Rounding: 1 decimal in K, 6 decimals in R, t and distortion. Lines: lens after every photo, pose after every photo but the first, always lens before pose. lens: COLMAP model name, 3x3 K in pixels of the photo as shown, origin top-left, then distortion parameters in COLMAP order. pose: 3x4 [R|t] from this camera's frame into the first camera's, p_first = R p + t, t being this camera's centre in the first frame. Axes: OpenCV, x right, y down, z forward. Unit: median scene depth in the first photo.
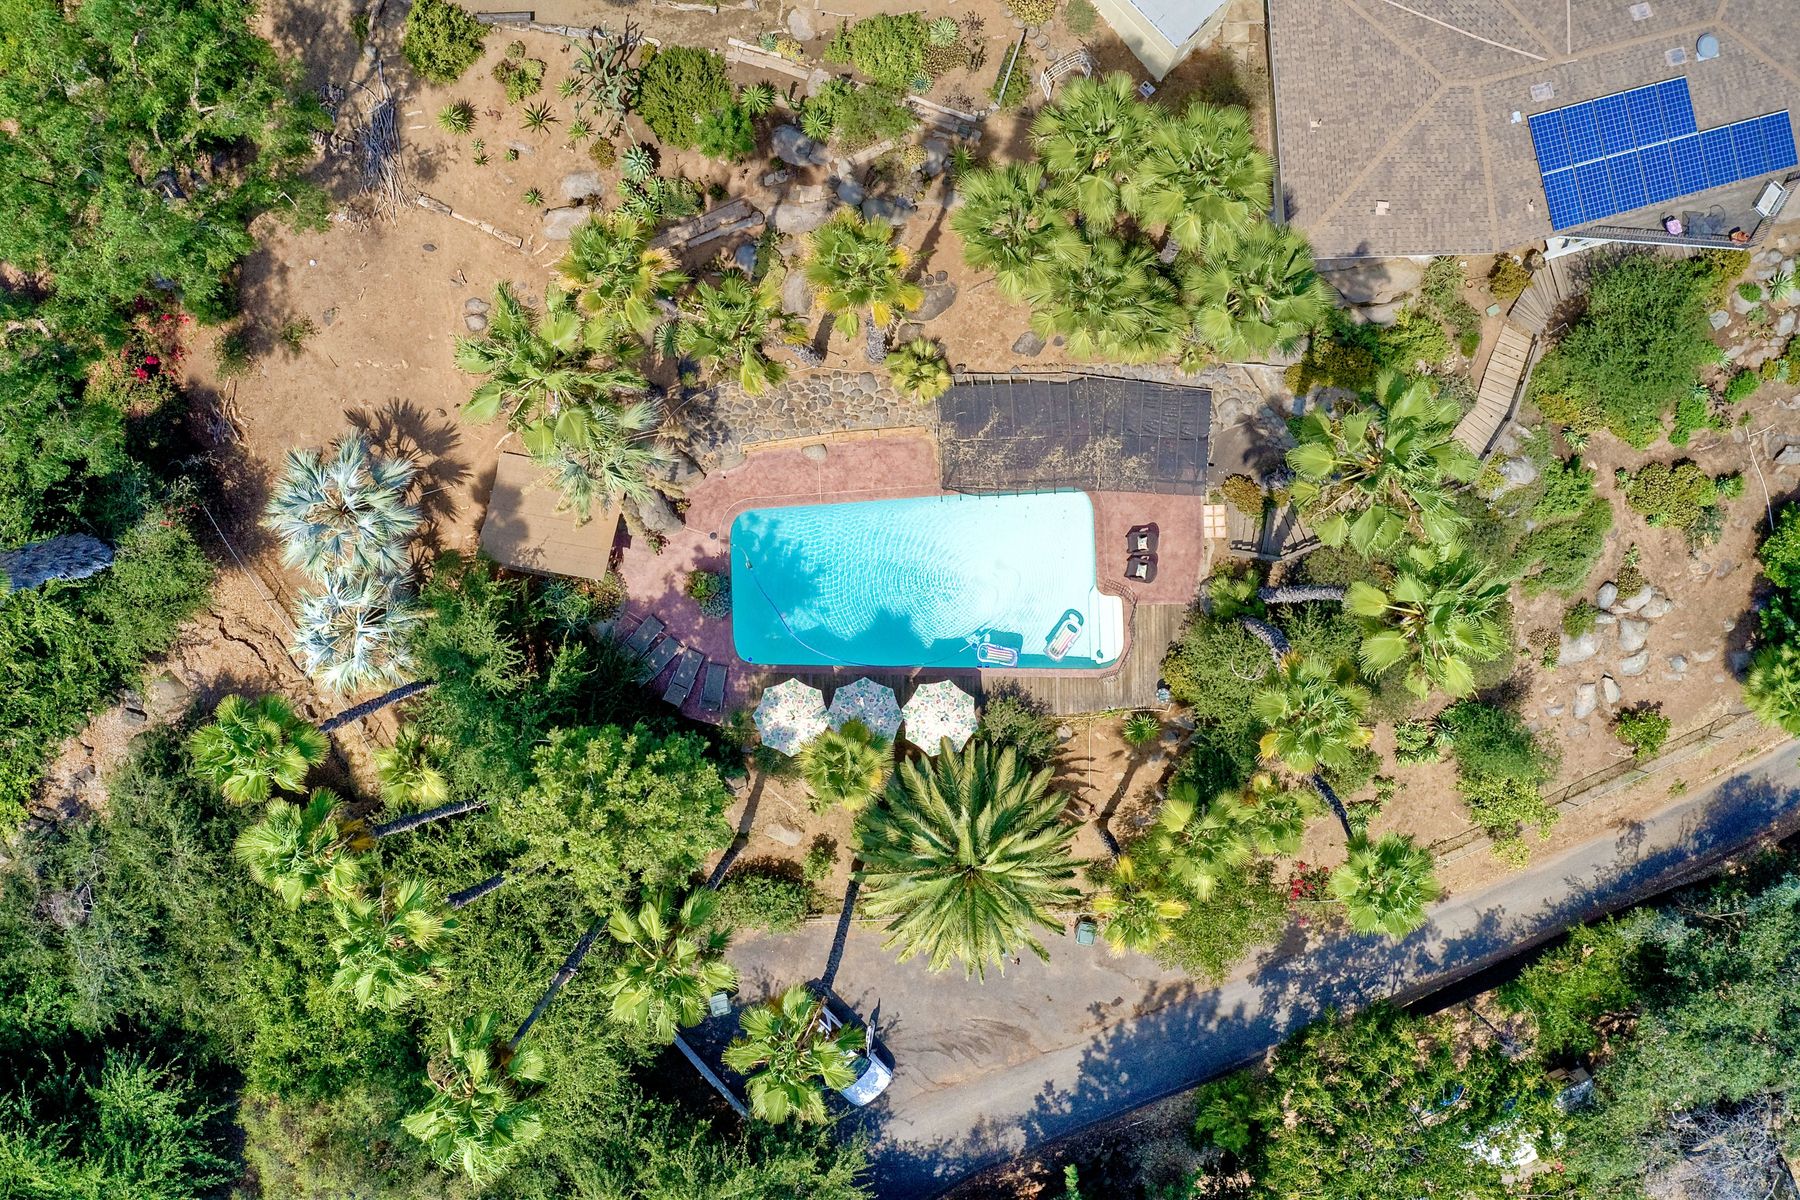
lens RADIAL K [[1607.2, 0, 892.2], [0, 1607.2, 572.9], [0, 0, 1]] dist [-0.162040, -0.002677]
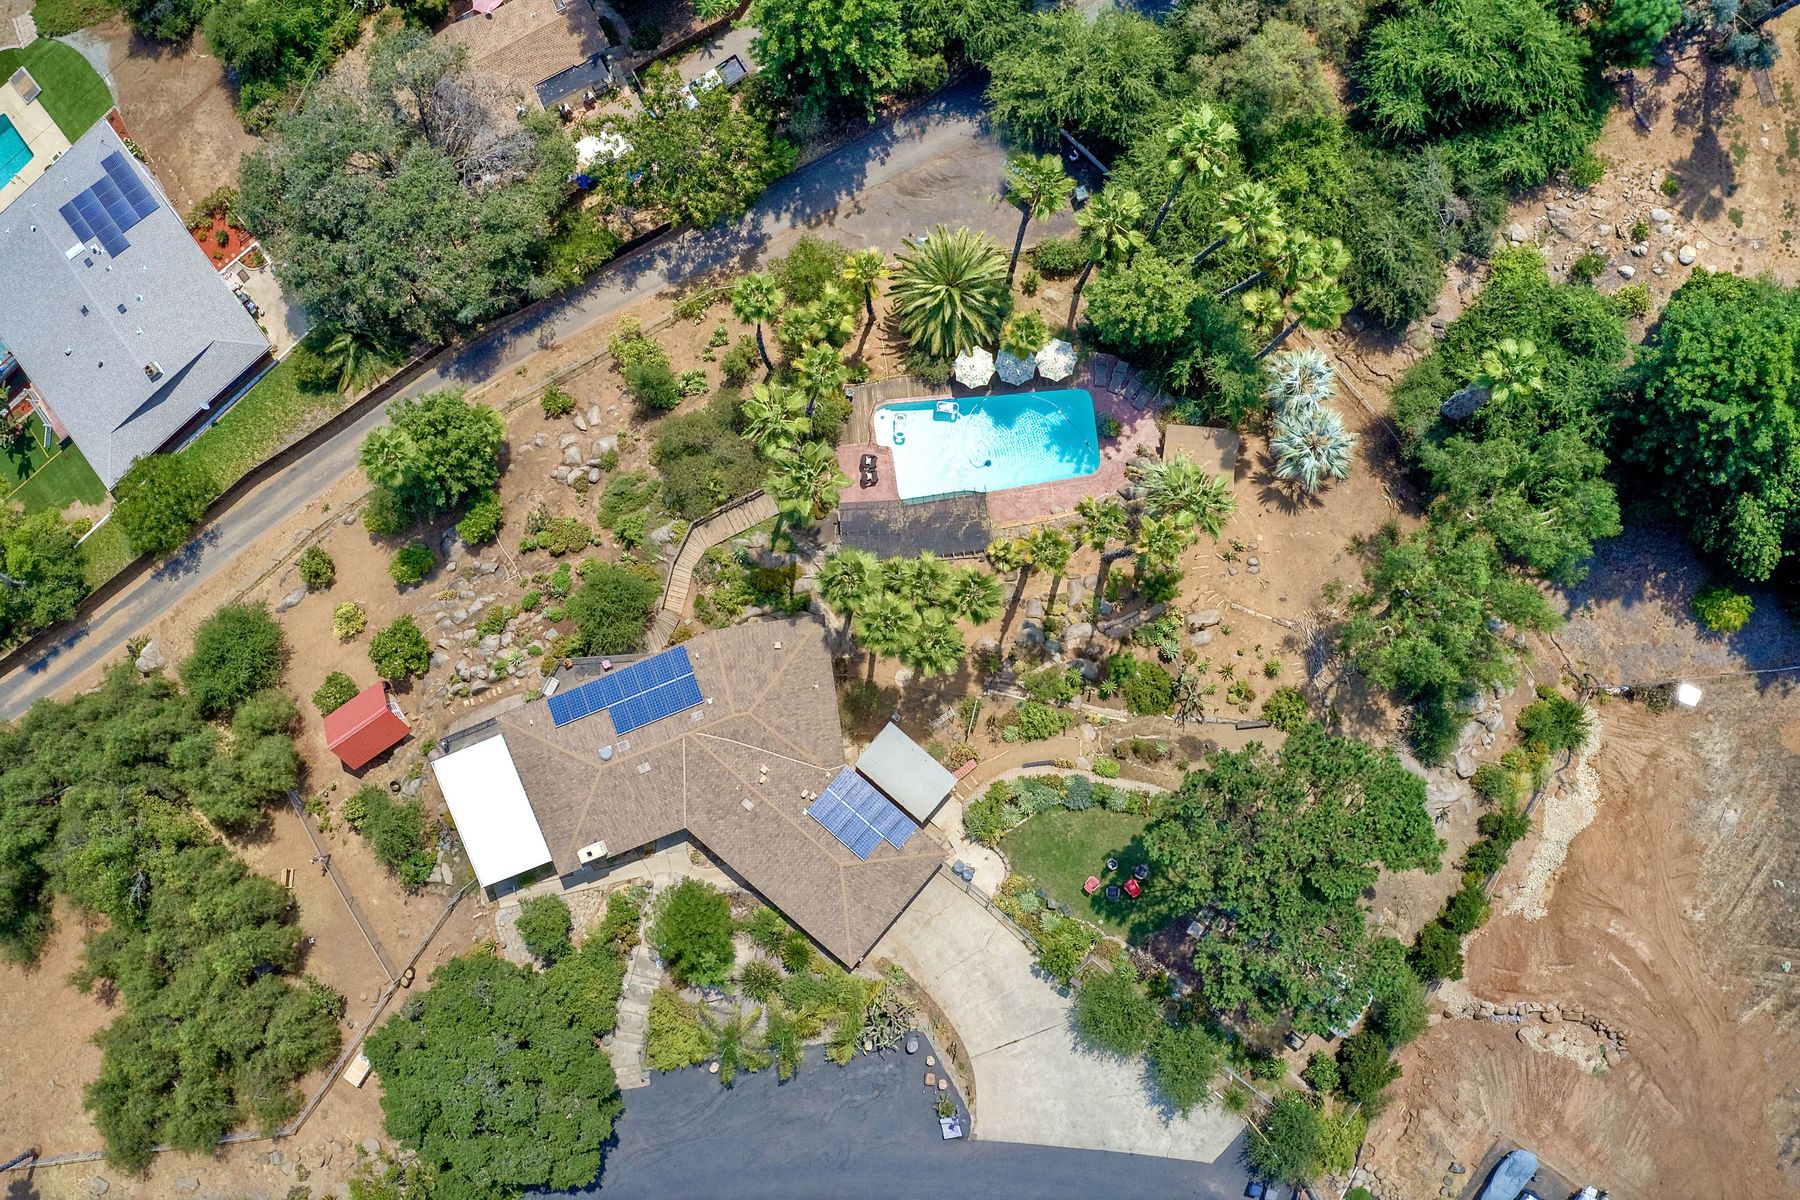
lens RADIAL K [[1607.2, 0, 892.2], [0, 1607.2, 572.9], [0, 0, 1]] dist [-0.162040, -0.002677]
pose [[-0.994723, 0.094278, 0.040476, 0.070918], [-0.094146, -0.995545, 0.005151, -0.141731], [0.040782, 0.001314, 0.999167, -0.811178]]
